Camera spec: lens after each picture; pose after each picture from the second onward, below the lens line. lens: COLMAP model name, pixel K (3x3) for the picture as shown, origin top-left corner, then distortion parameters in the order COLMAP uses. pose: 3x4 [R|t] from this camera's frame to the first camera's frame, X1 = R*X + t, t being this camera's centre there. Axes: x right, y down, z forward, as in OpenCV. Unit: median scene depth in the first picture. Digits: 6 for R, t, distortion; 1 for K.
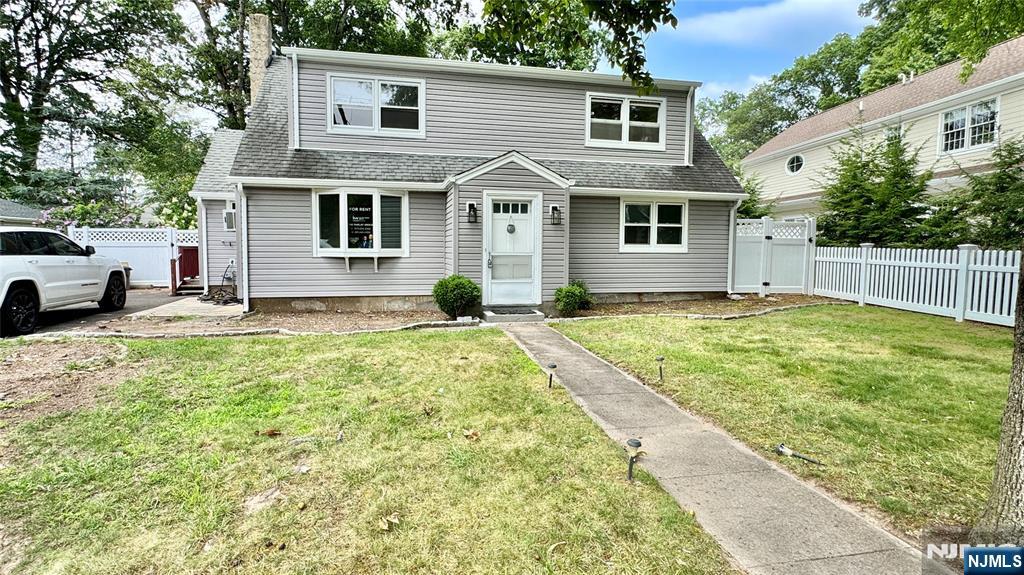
lens RADIAL K [[500.4, 0, 497.1], [0, 500.4, 287.8], [0, 0, 1]] dist [0.019593, 0.000056]
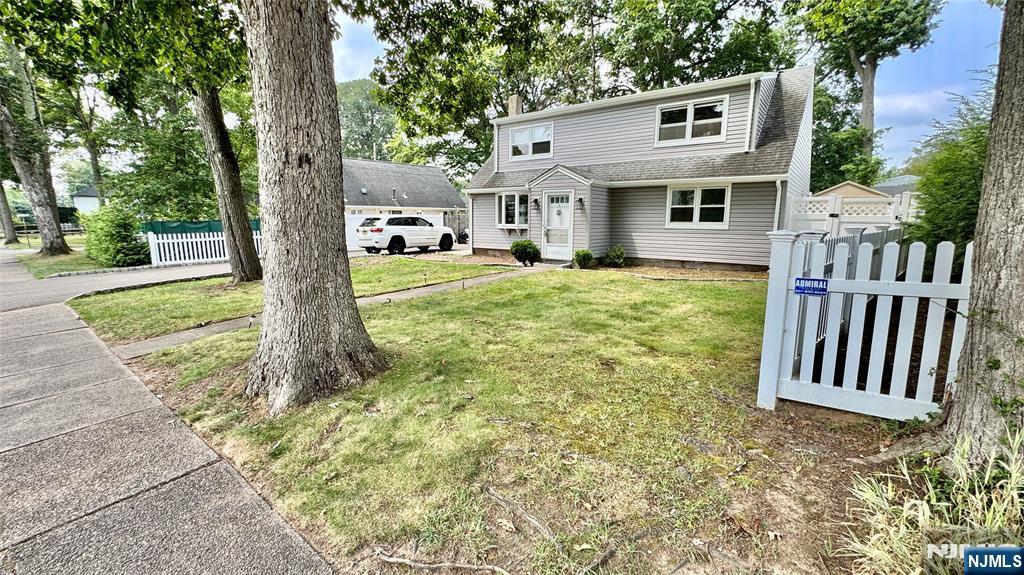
lens RADIAL K [[402.3, 0, 512.0], [0, 402.3, 287.5], [0, 0, 1]] dist [0.000560, -0.000024]
pose [[0.661392, 0.123384, -0.739822, 0.814426], [-0.062502, 0.992012, 0.109568, -0.007664], [0.747432, -0.026227, 0.663821, -0.000396]]
